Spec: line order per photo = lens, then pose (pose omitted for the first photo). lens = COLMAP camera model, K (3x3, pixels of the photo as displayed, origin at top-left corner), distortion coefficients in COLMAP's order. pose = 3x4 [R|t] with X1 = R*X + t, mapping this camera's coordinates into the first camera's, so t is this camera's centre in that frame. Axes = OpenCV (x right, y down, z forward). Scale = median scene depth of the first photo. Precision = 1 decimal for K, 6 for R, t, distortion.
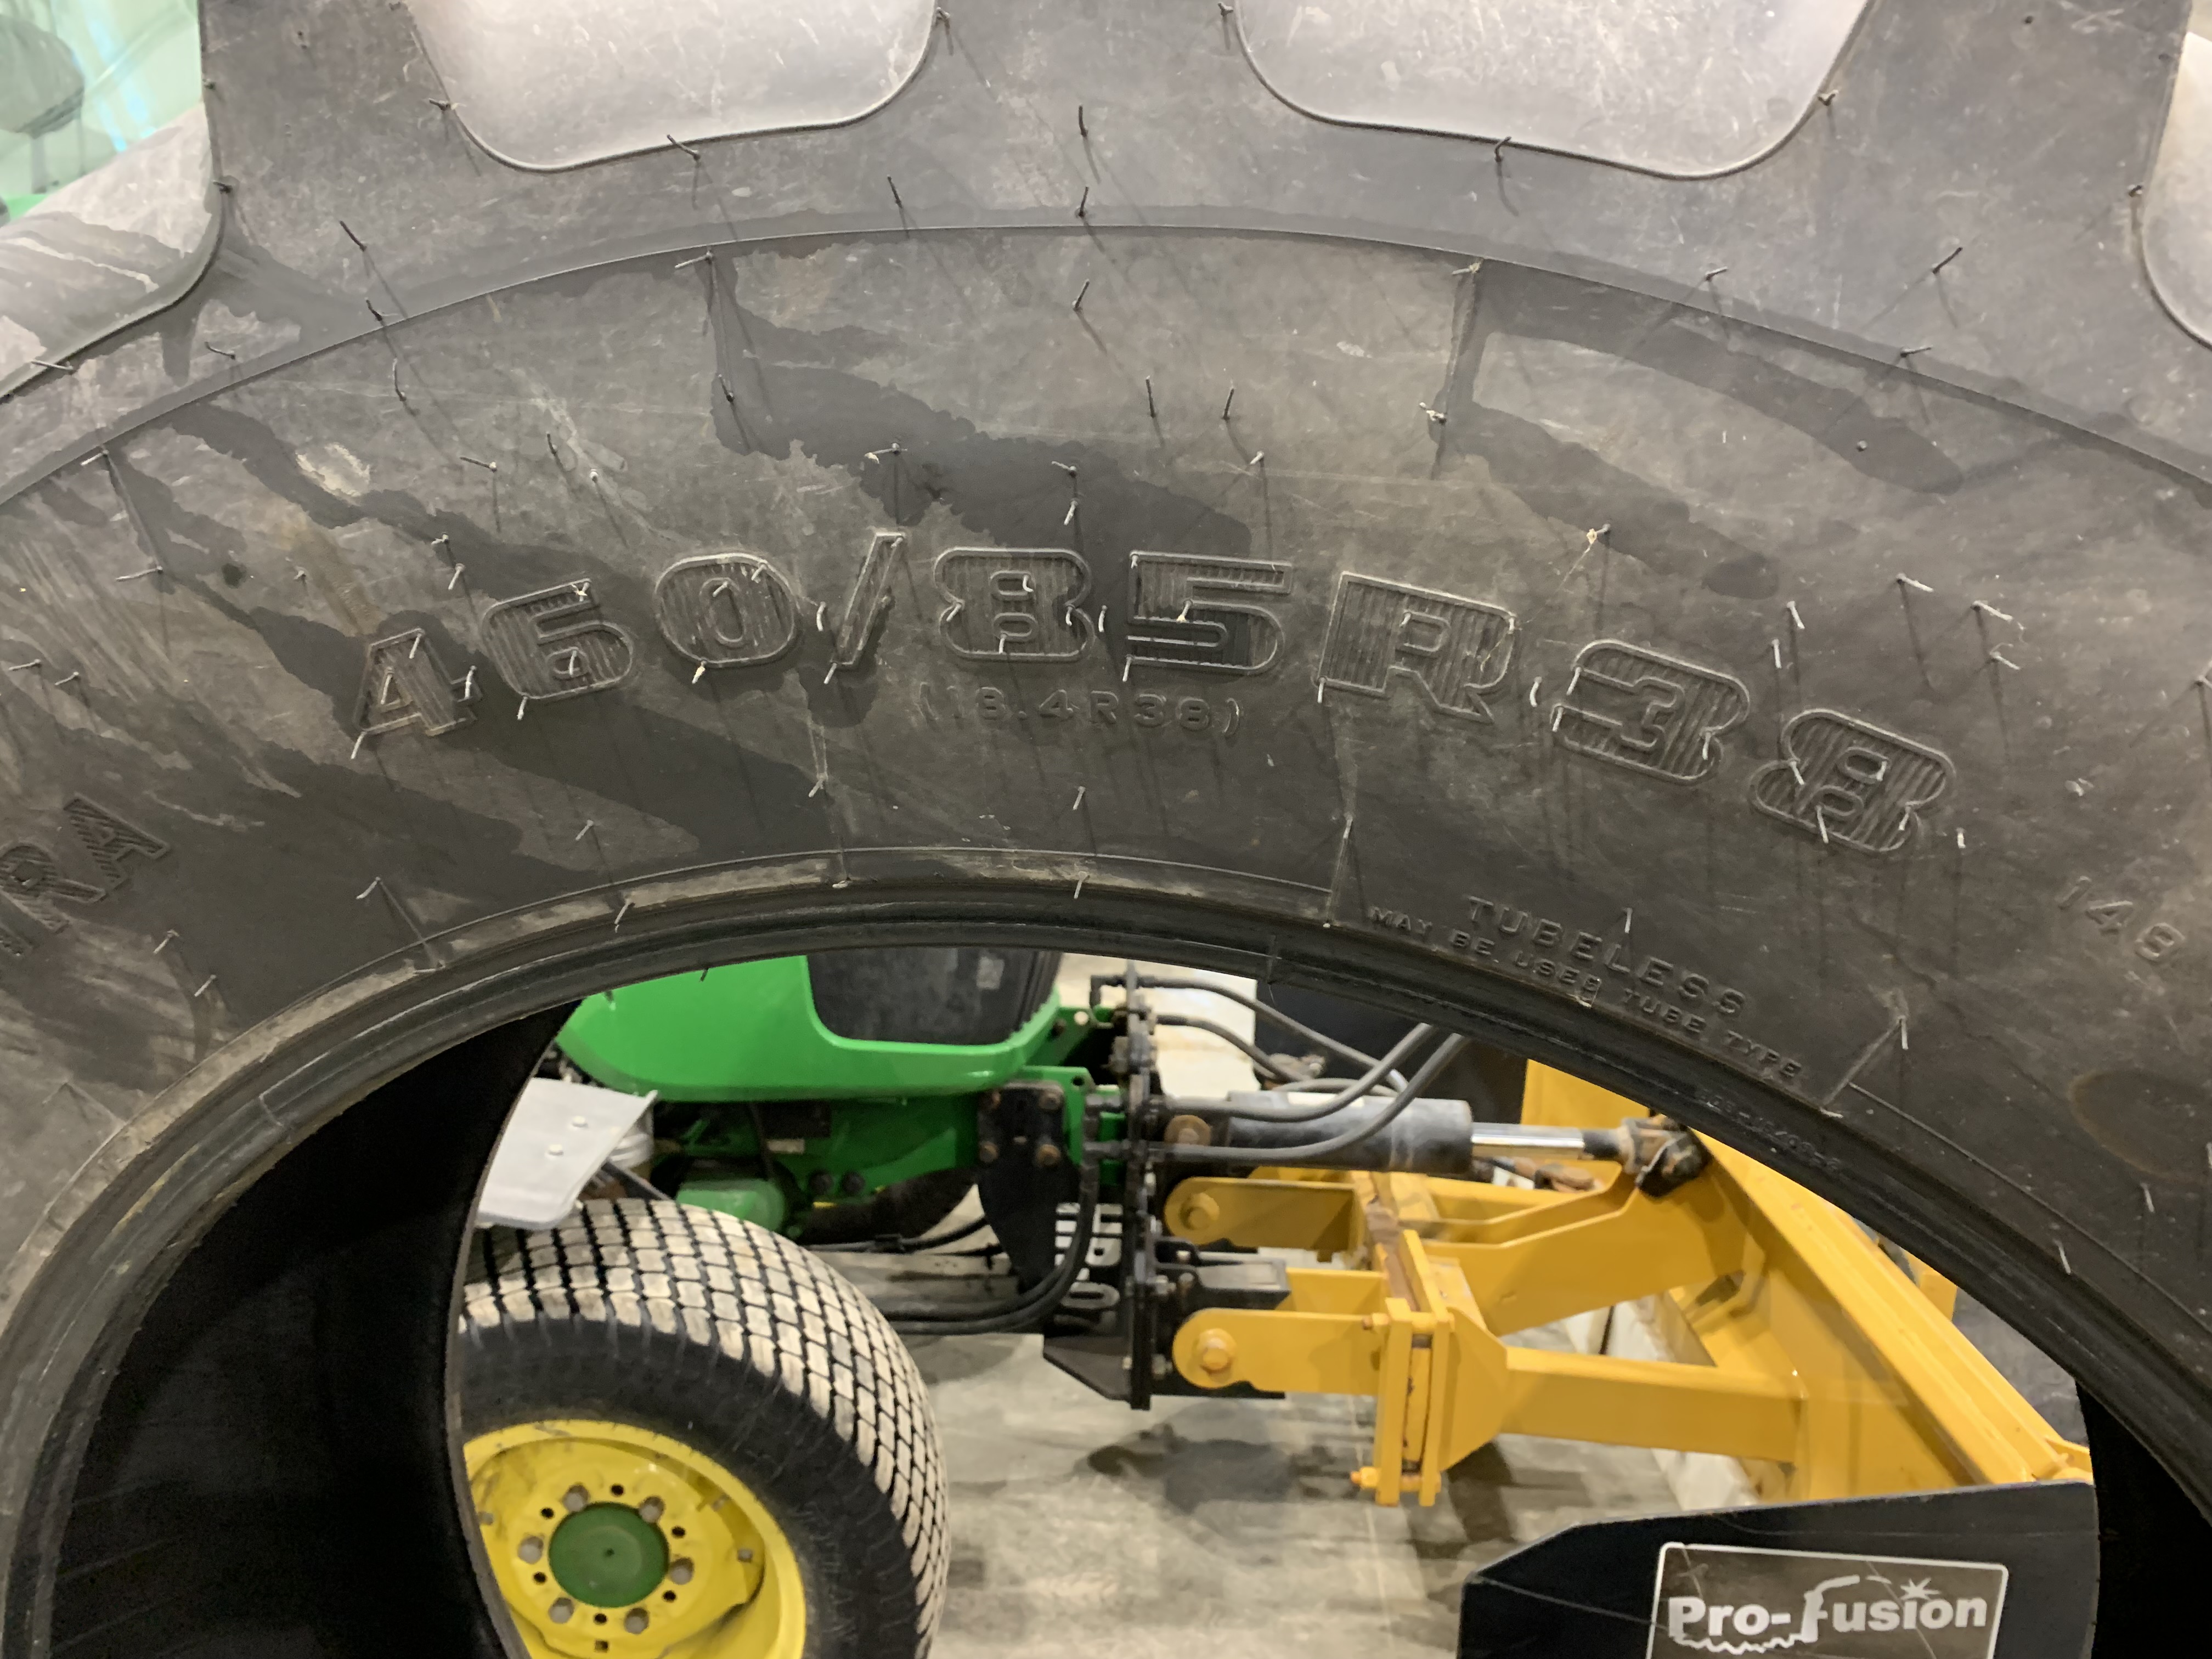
lens RADIAL K [[1721.8, 0, 1106.0], [0, 1721.8, 829.5], [0, 0, 1]] dist [0.037135, -0.037070]
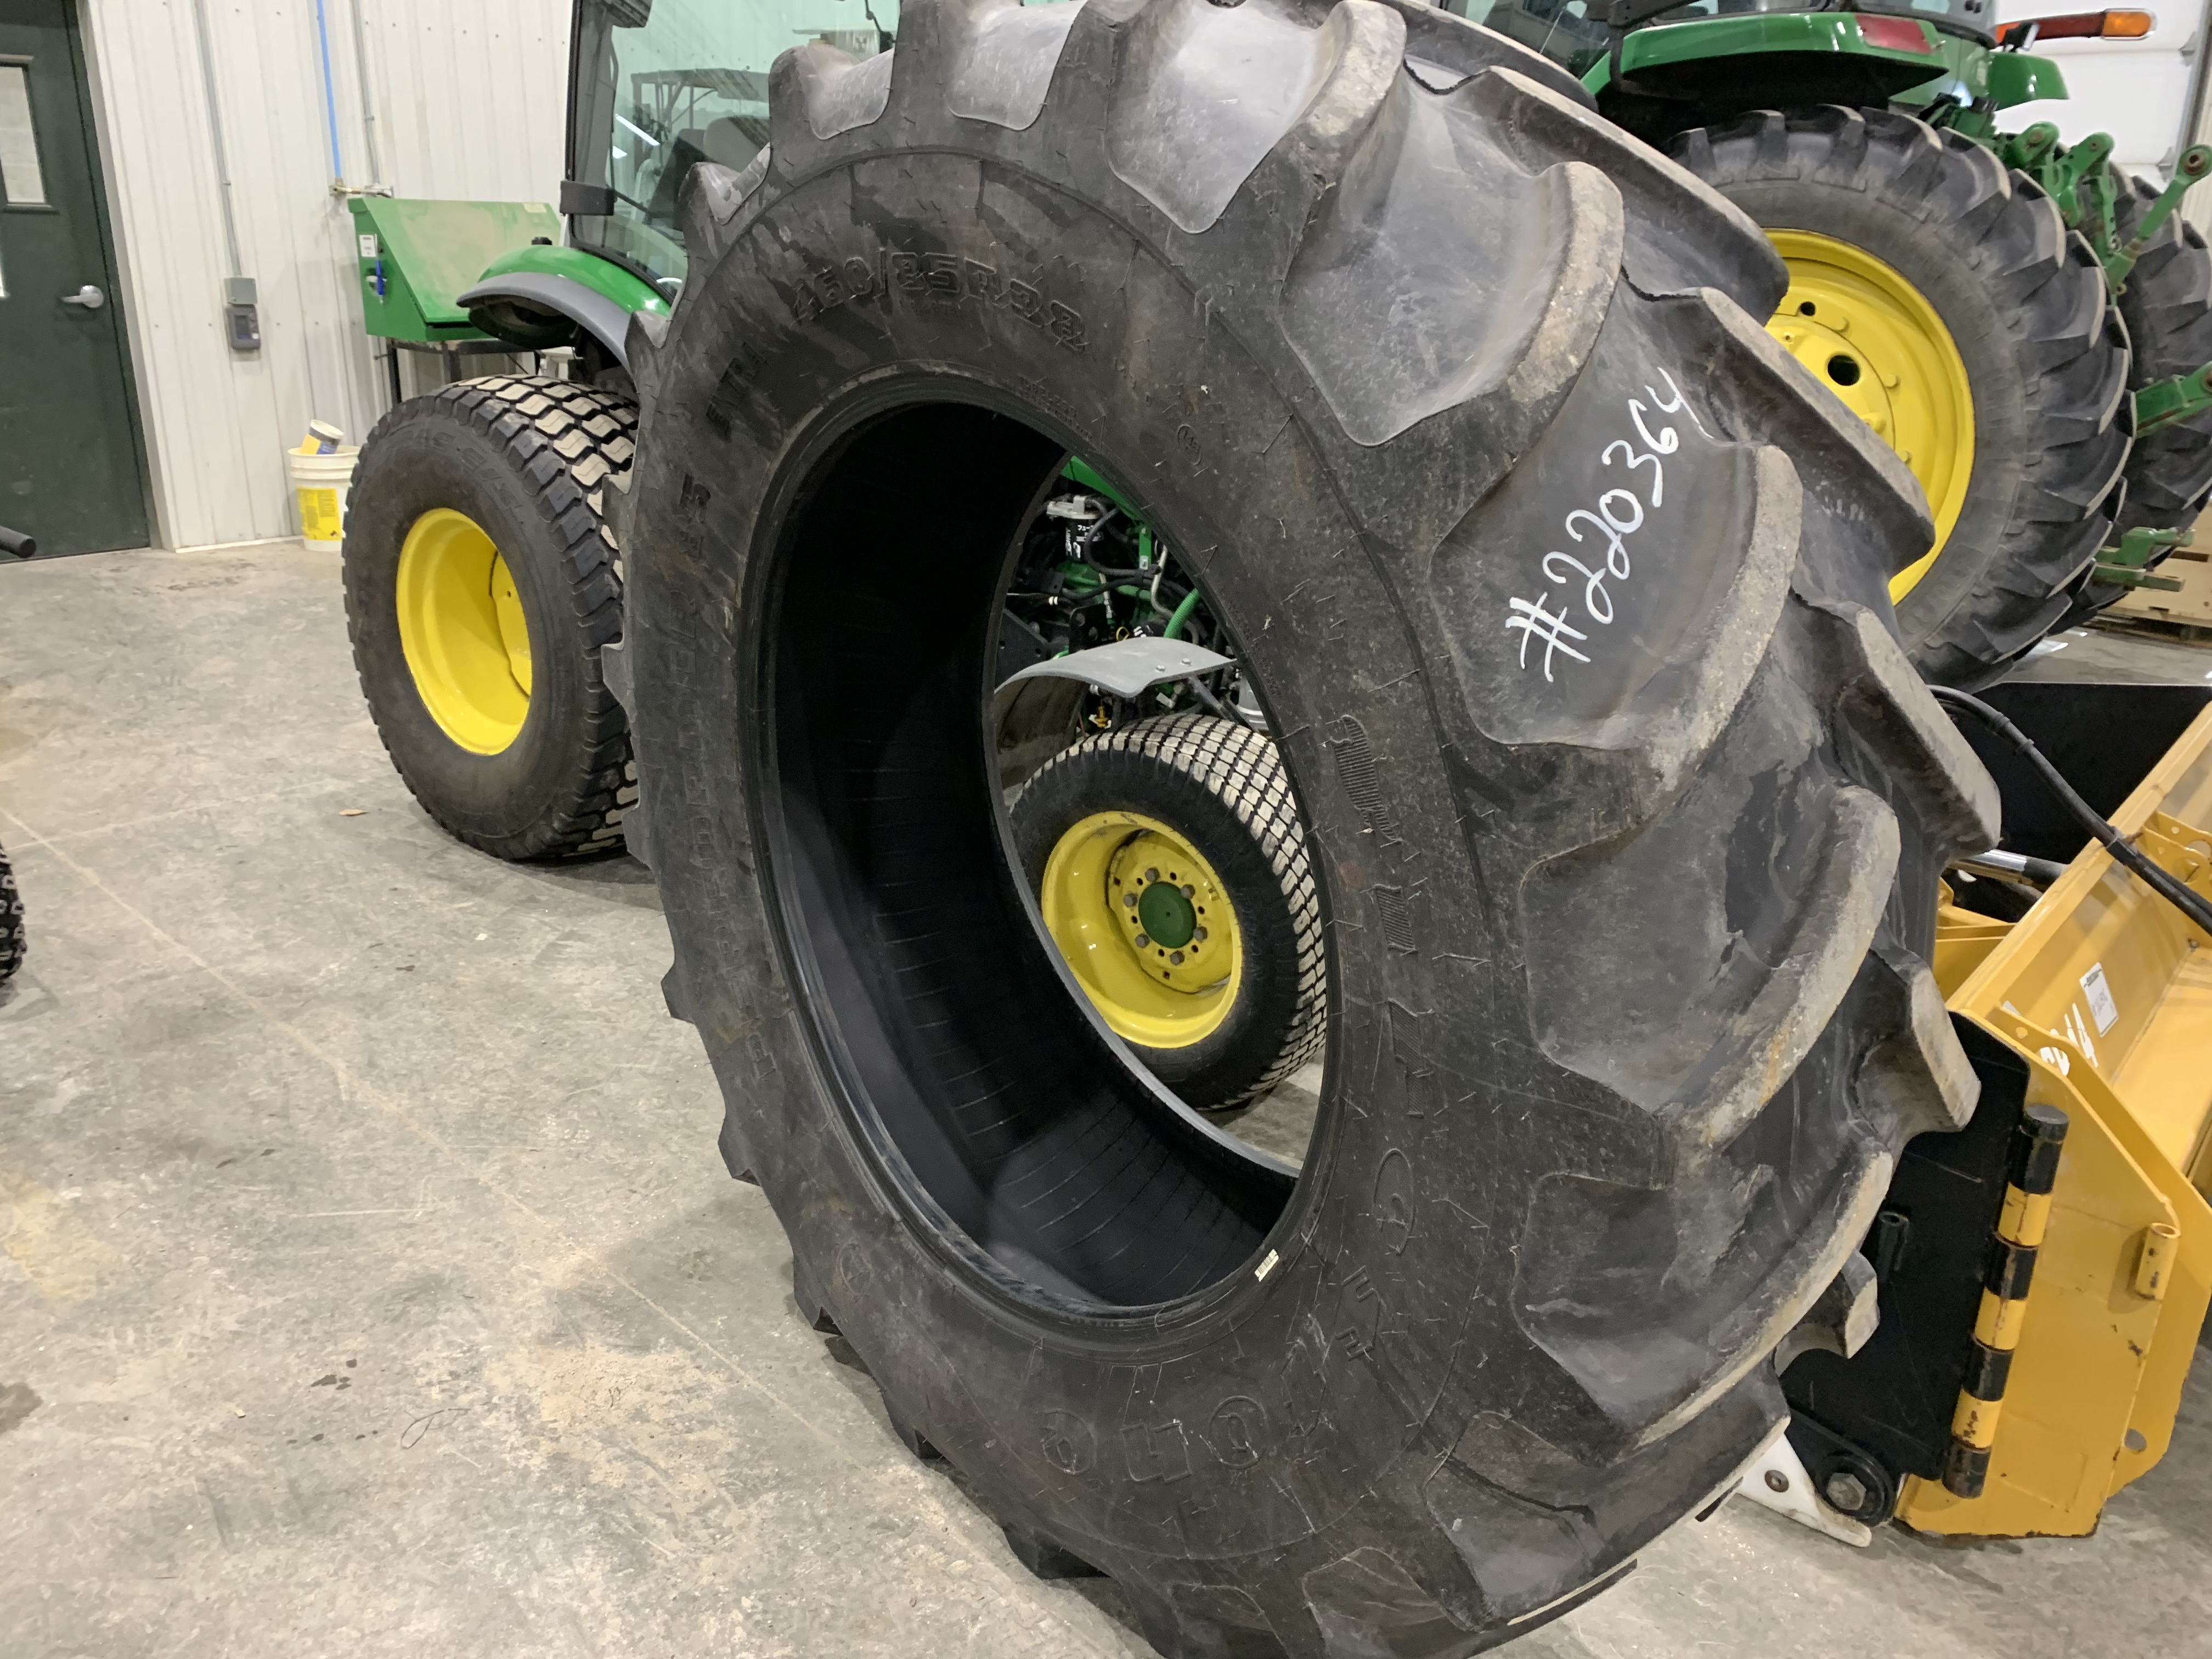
lens RADIAL K [[1721.8, 0, 1106.0], [0, 1721.8, 829.5], [0, 0, 1]] dist [0.037135, -0.037070]
pose [[0.781008, 0.185964, -0.596191, 2.015229], [-0.132752, 0.982255, 0.132481, 0.356466], [0.610248, -0.024324, 0.791837, -1.160975]]
